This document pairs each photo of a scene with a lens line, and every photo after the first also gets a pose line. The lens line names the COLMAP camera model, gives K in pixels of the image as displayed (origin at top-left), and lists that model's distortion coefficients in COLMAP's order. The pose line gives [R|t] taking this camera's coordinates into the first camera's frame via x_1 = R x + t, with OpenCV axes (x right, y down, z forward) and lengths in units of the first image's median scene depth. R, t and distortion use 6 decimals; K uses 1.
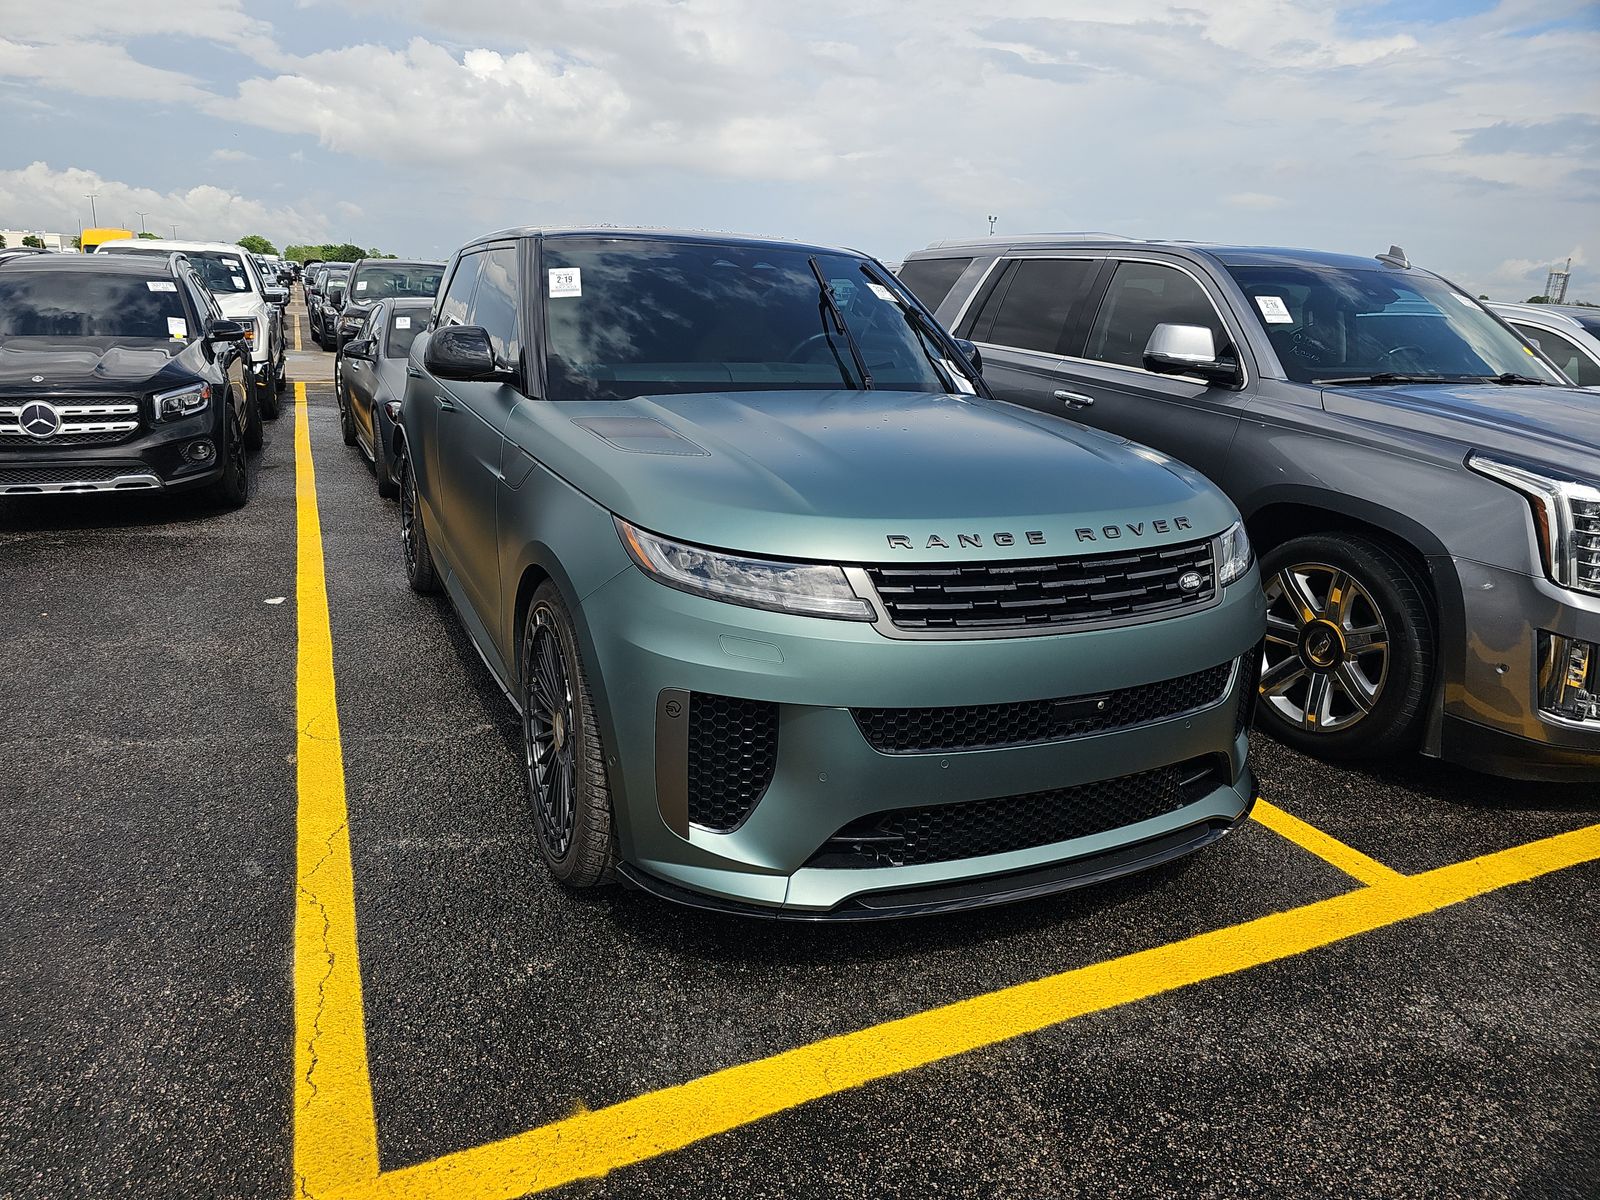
lens RADIAL K [[1062.9, 0, 752.0], [0, 1062.9, 606.3], [0, 0, 1]] dist [0.068955, -0.063694]
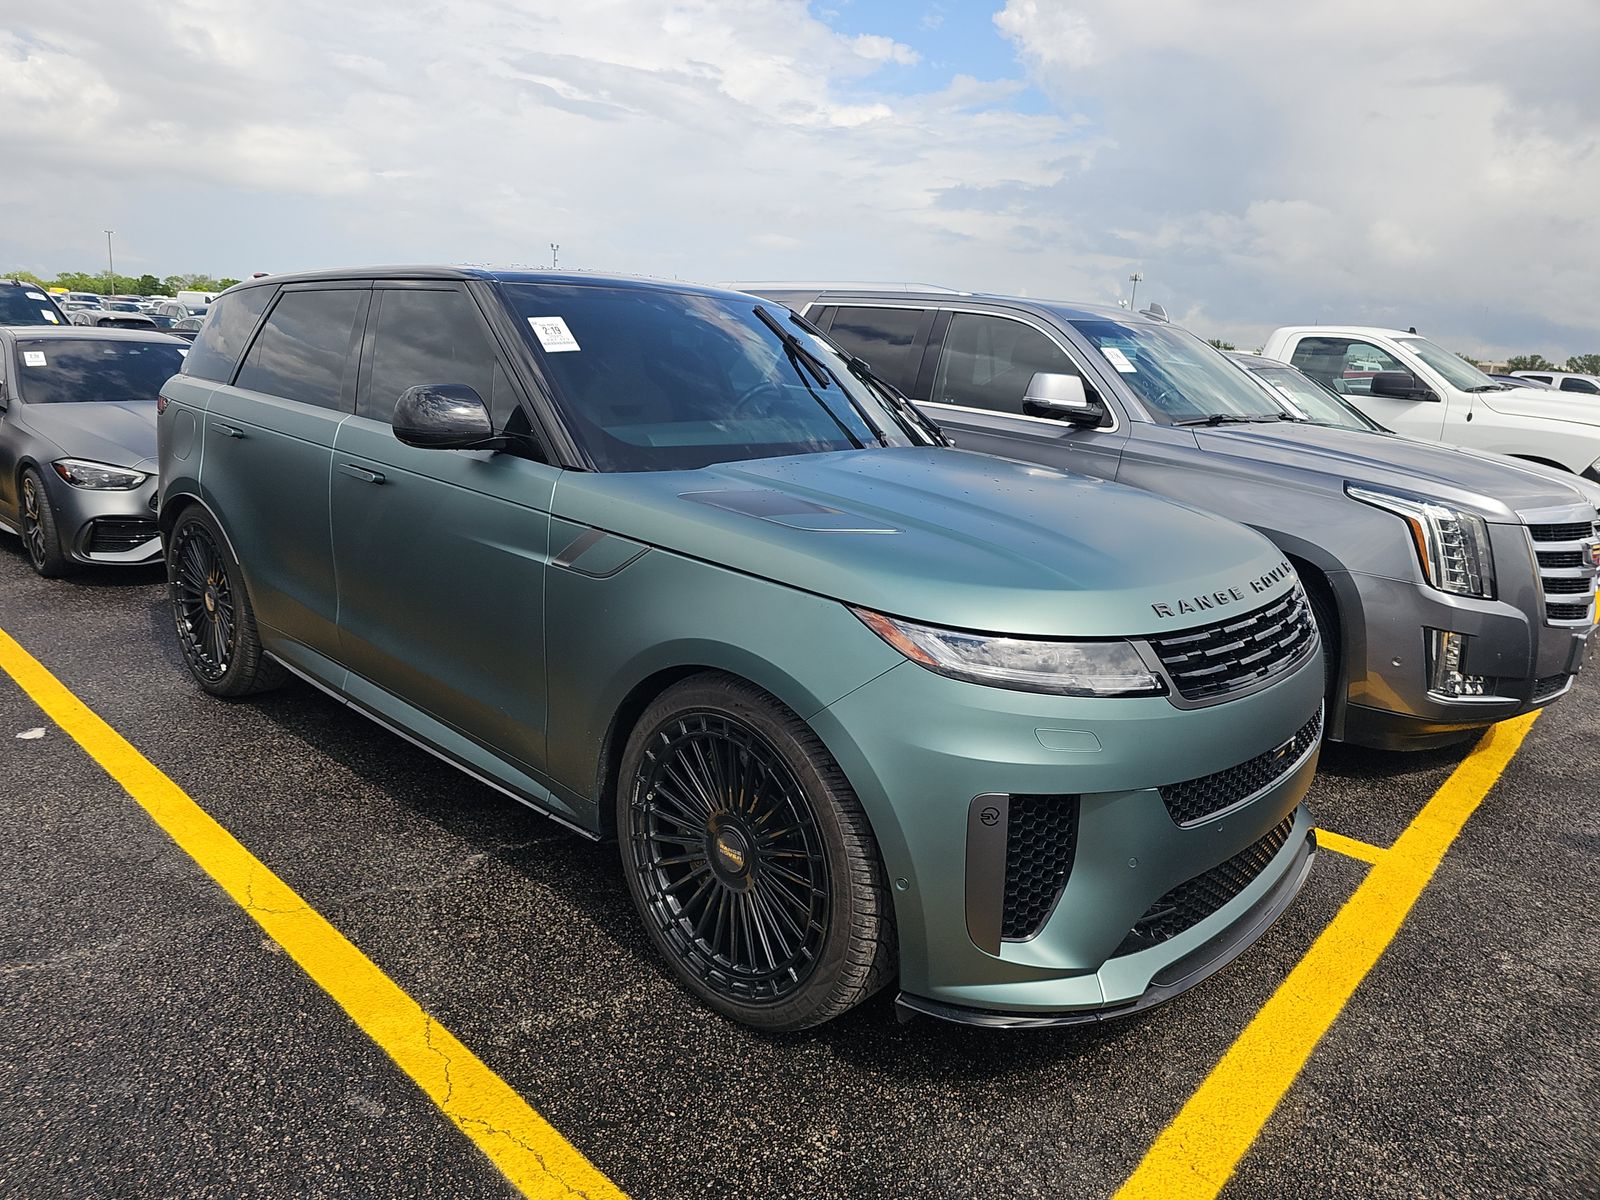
lens RADIAL K [[1073.0, 0, 764.3], [0, 1073.0, 596.0], [0, 0, 1]] dist [0.051455, -0.049143]
pose [[0.920176, -0.085054, 0.382155, -0.505606], [0.097450, 0.995153, -0.013160, -0.083654], [-0.379183, 0.049351, 0.924005, 0.183768]]
